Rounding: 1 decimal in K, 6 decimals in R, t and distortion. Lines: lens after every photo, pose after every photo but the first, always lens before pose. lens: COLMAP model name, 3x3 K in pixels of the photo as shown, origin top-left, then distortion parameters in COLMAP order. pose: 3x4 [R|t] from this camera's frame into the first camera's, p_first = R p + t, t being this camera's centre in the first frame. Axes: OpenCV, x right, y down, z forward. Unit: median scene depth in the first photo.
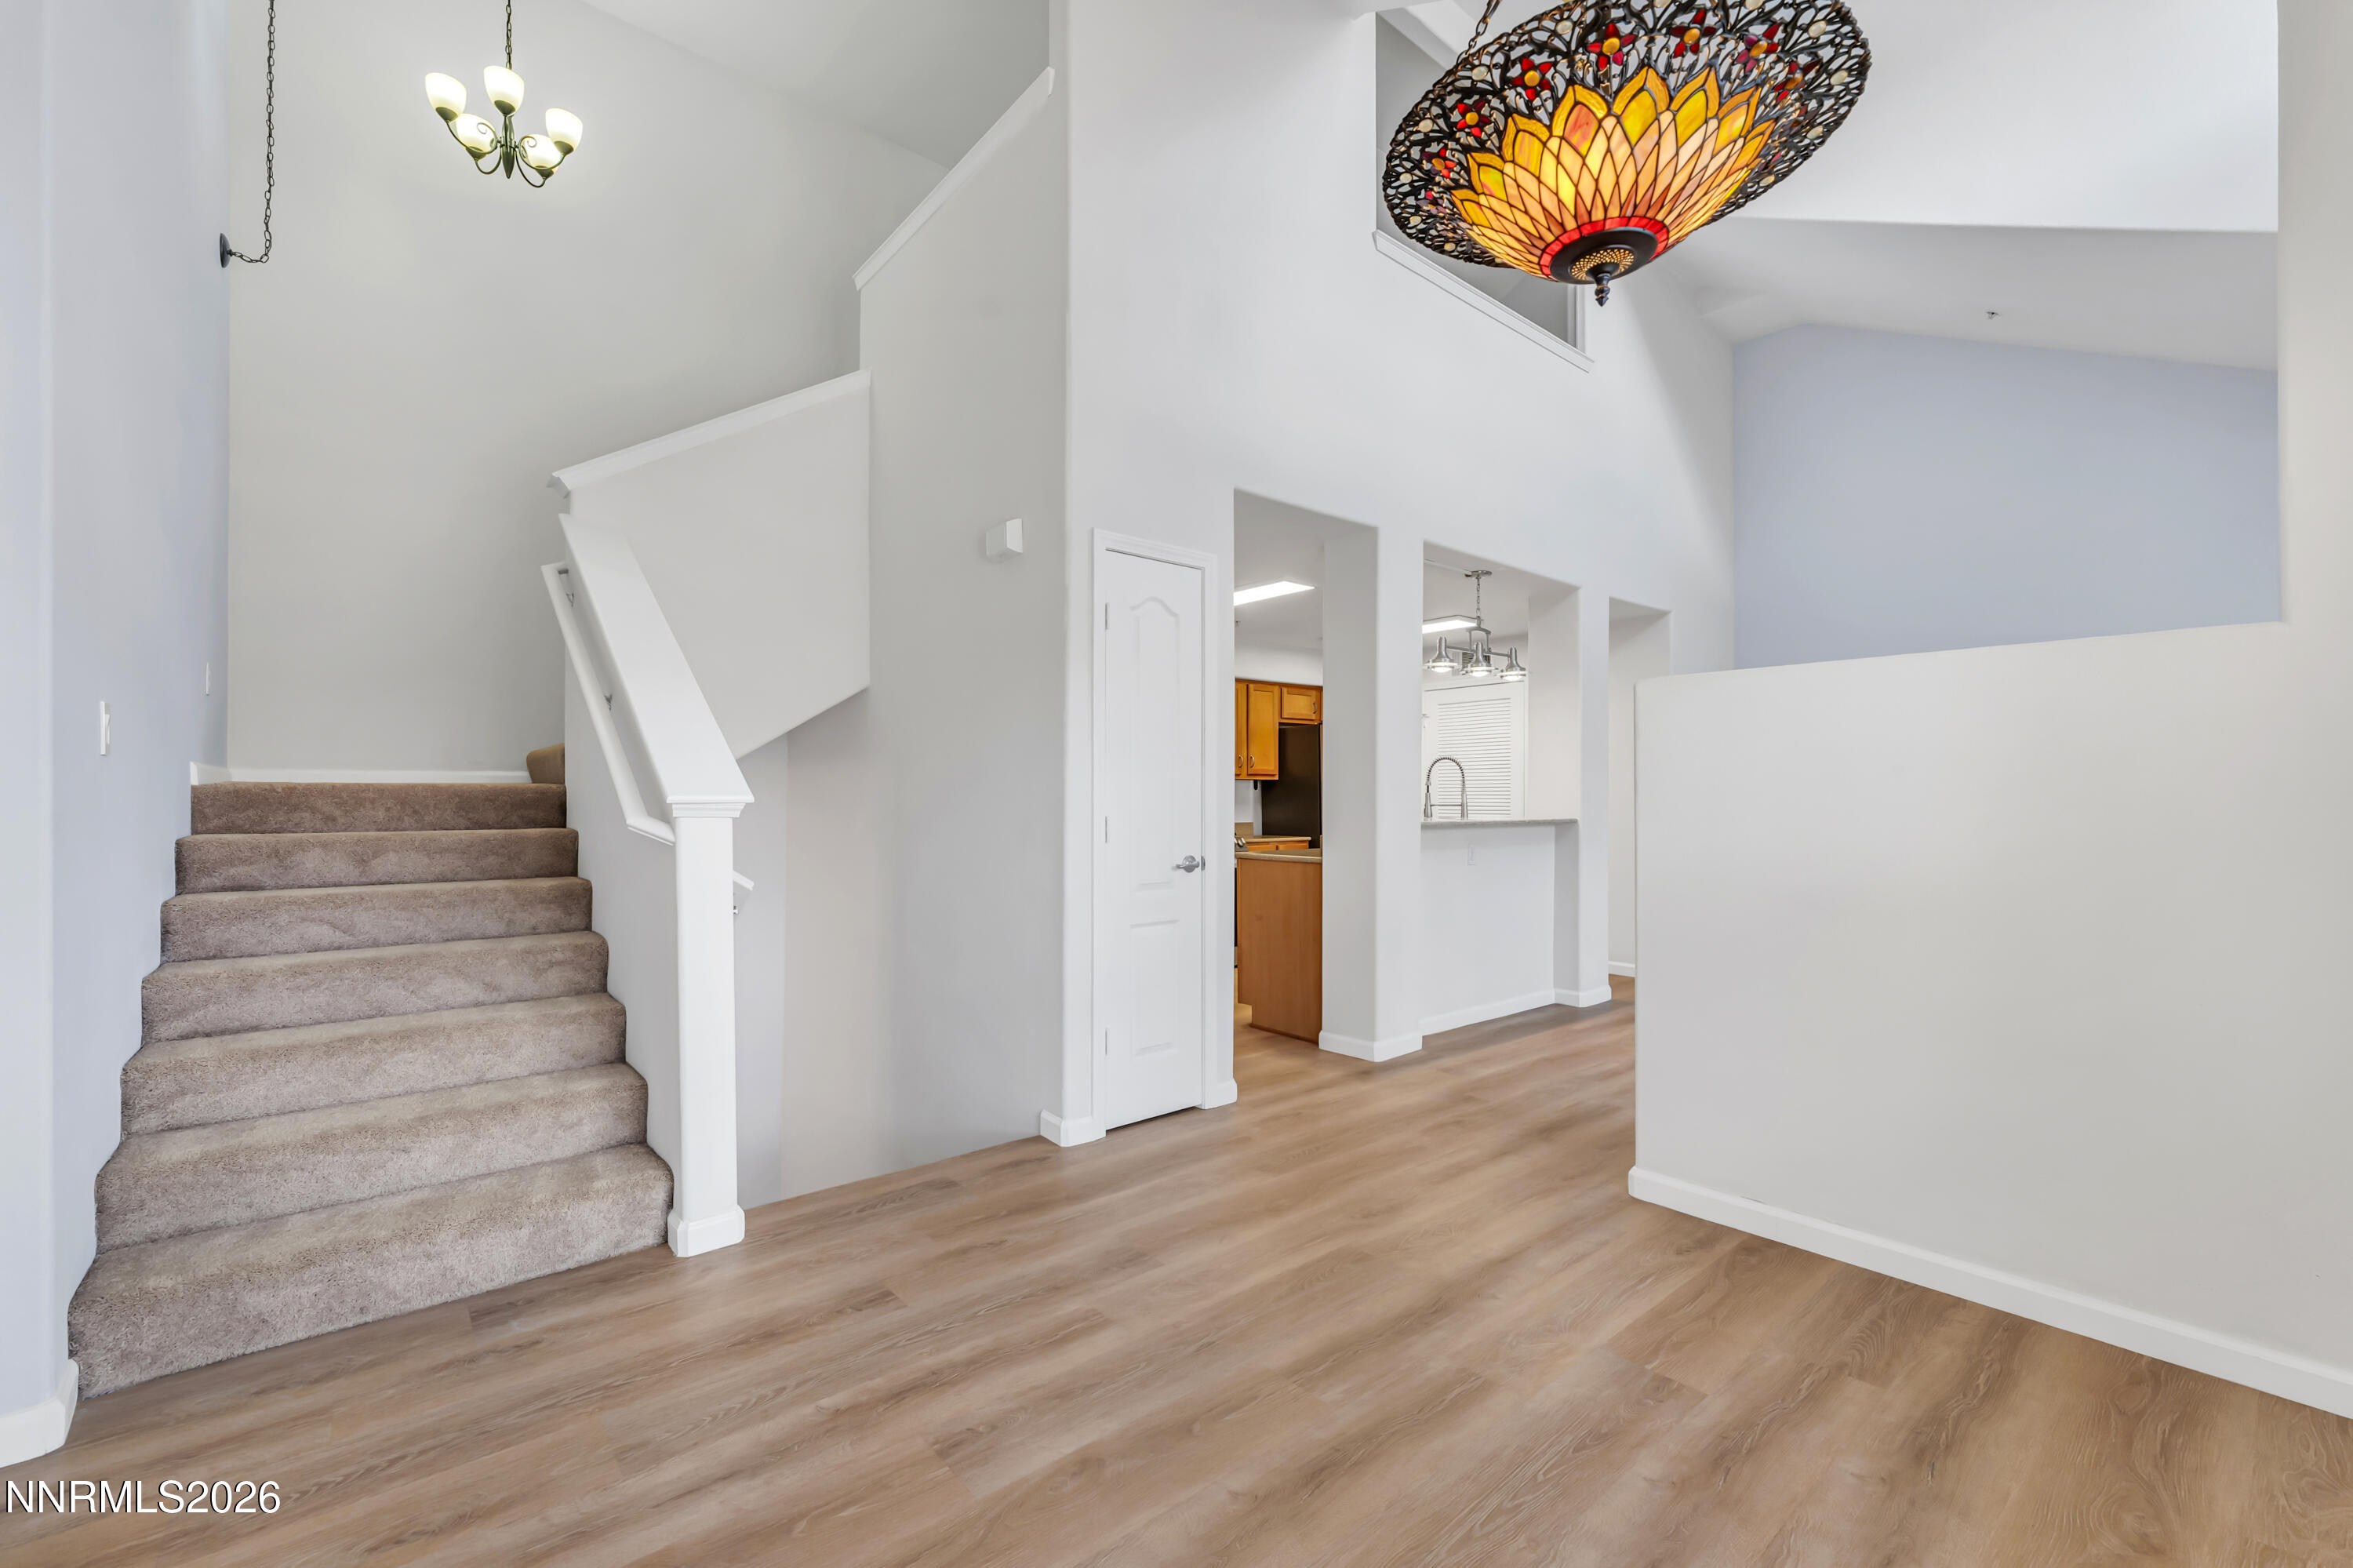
lens RADIAL K [[961.3, 0, 1151.4], [0, 961.3, 789.1], [0, 0, 1]] dist [0.000973, 0.000144]
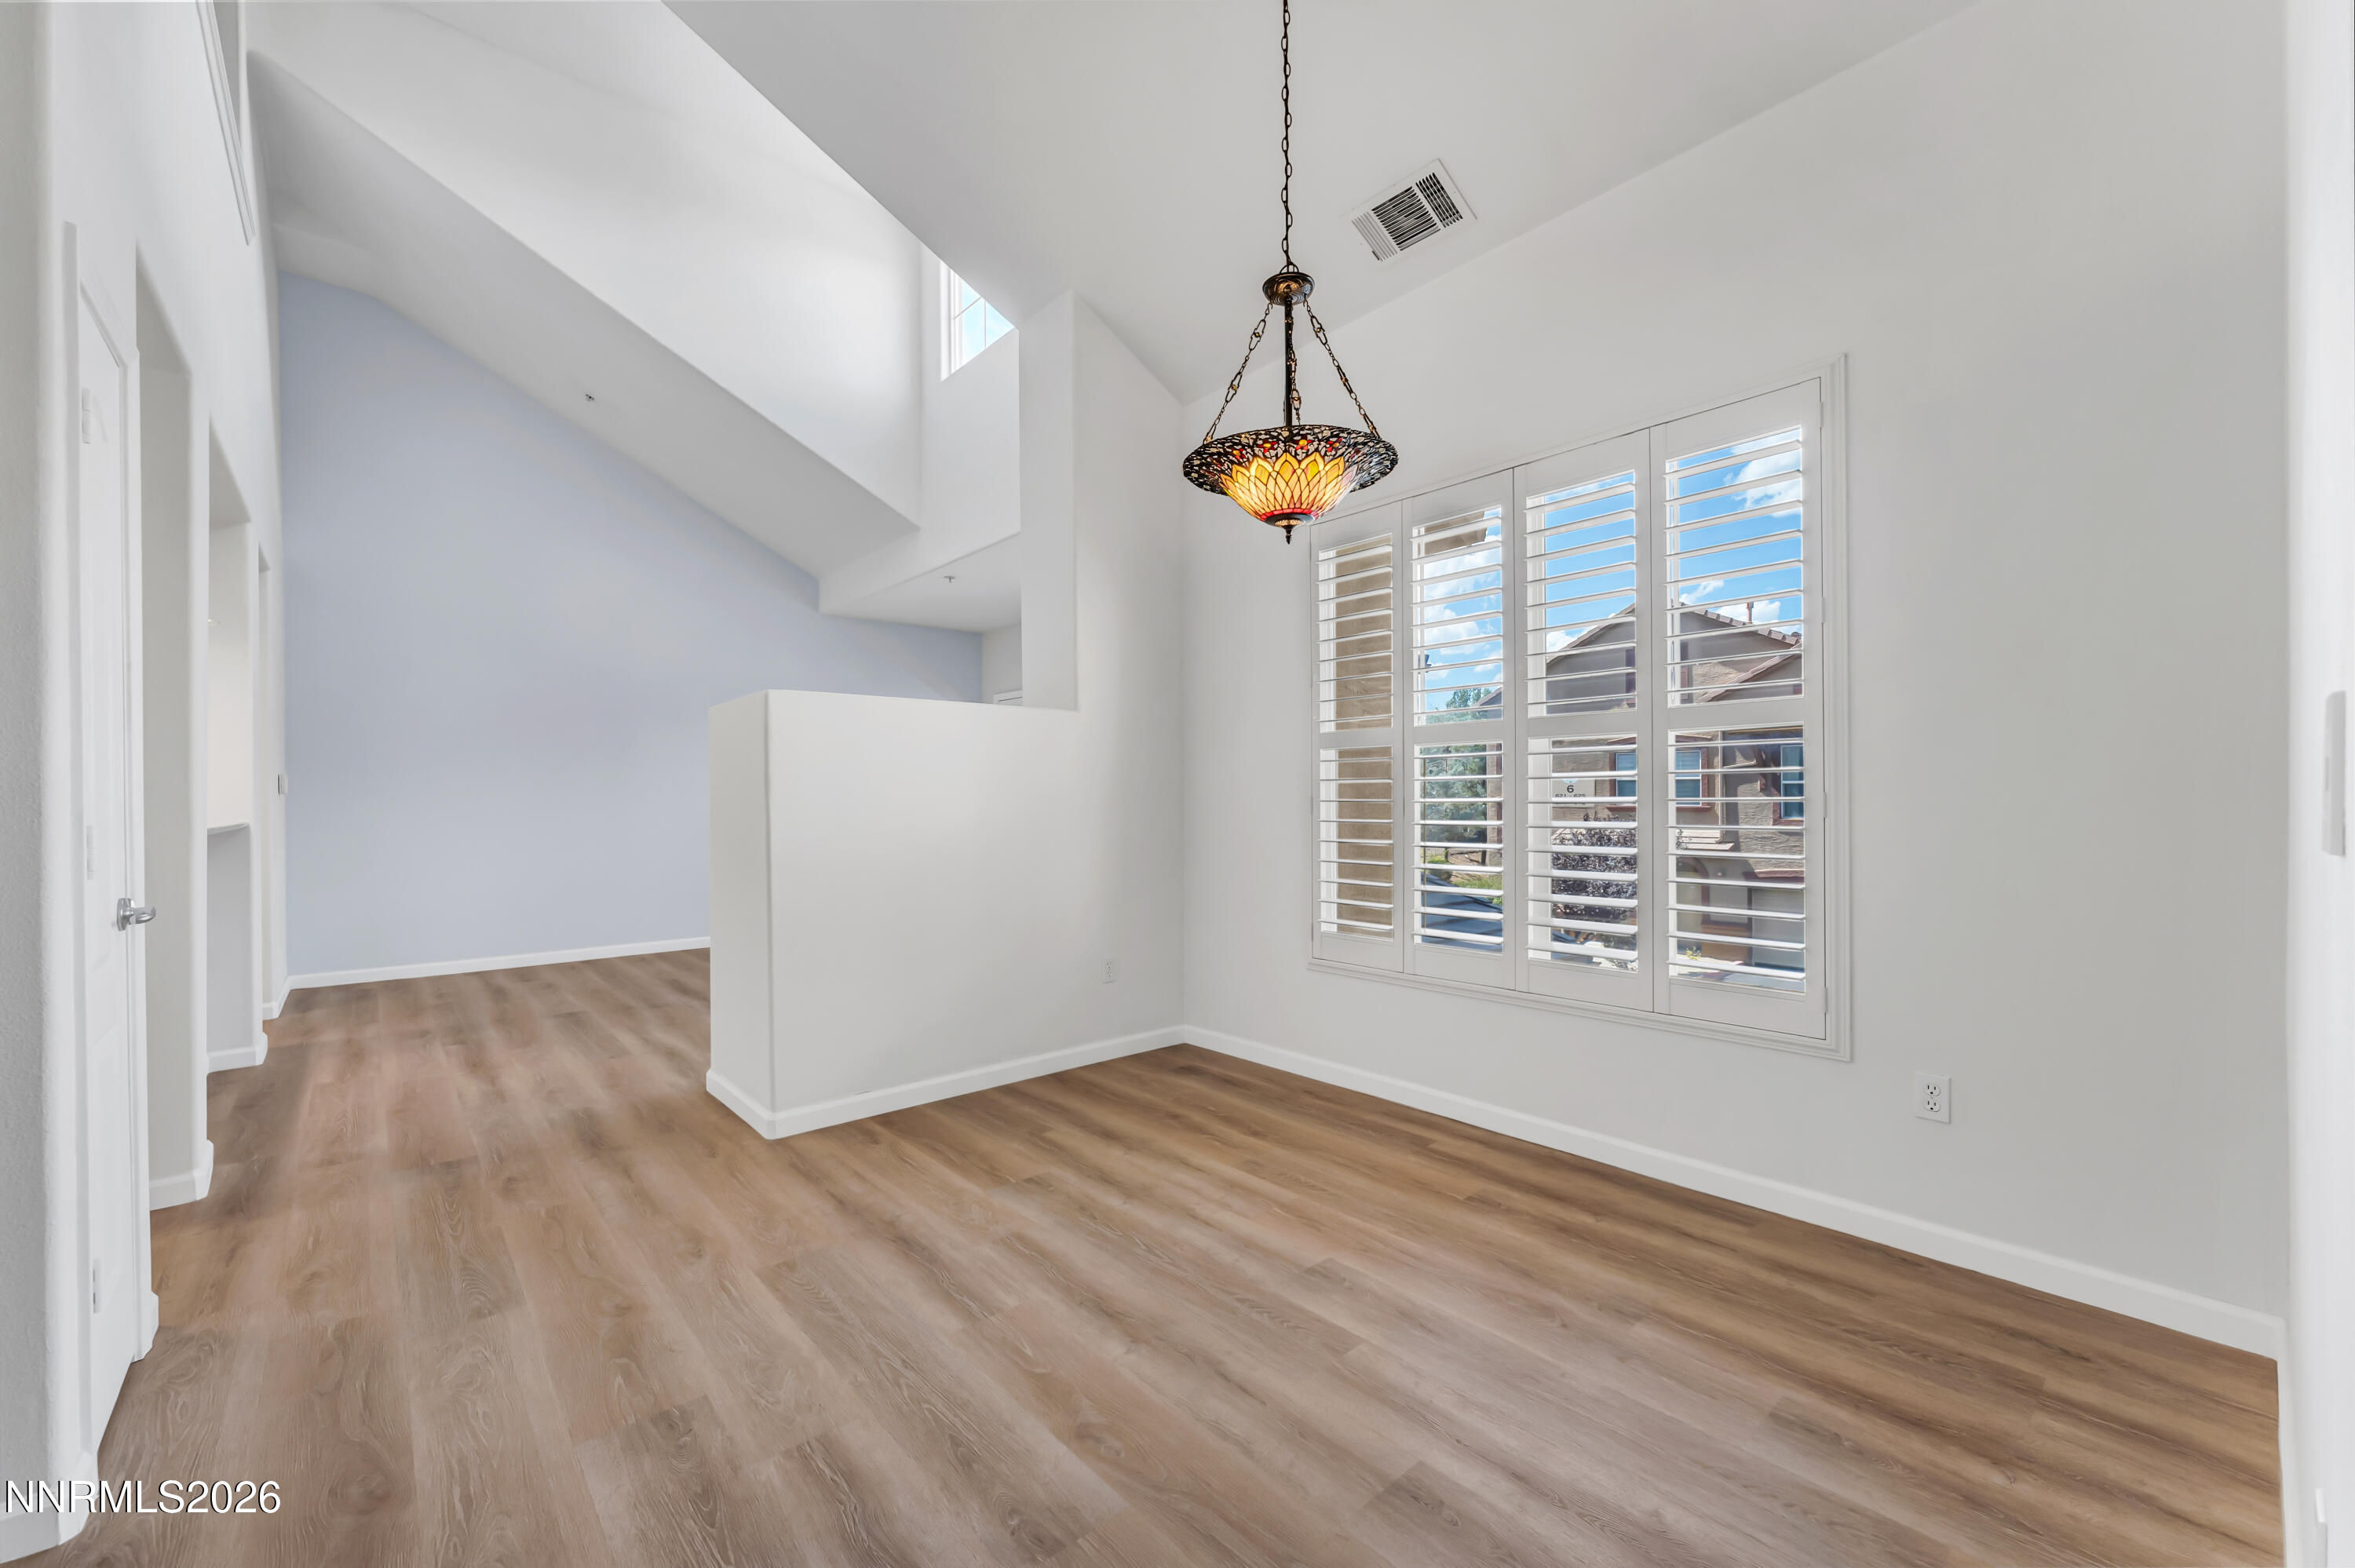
lens RADIAL K [[945.7, 0, 1163.3], [0, 945.7, 793.7], [0, 0, 1]] dist [0.000819, 0.000043]
pose [[-0.030024, 0.008293, 0.999515, -0.748799], [-0.011277, 0.999899, -0.008635, 0.014269], [-0.999486, -0.011531, -0.029927, 0.653892]]
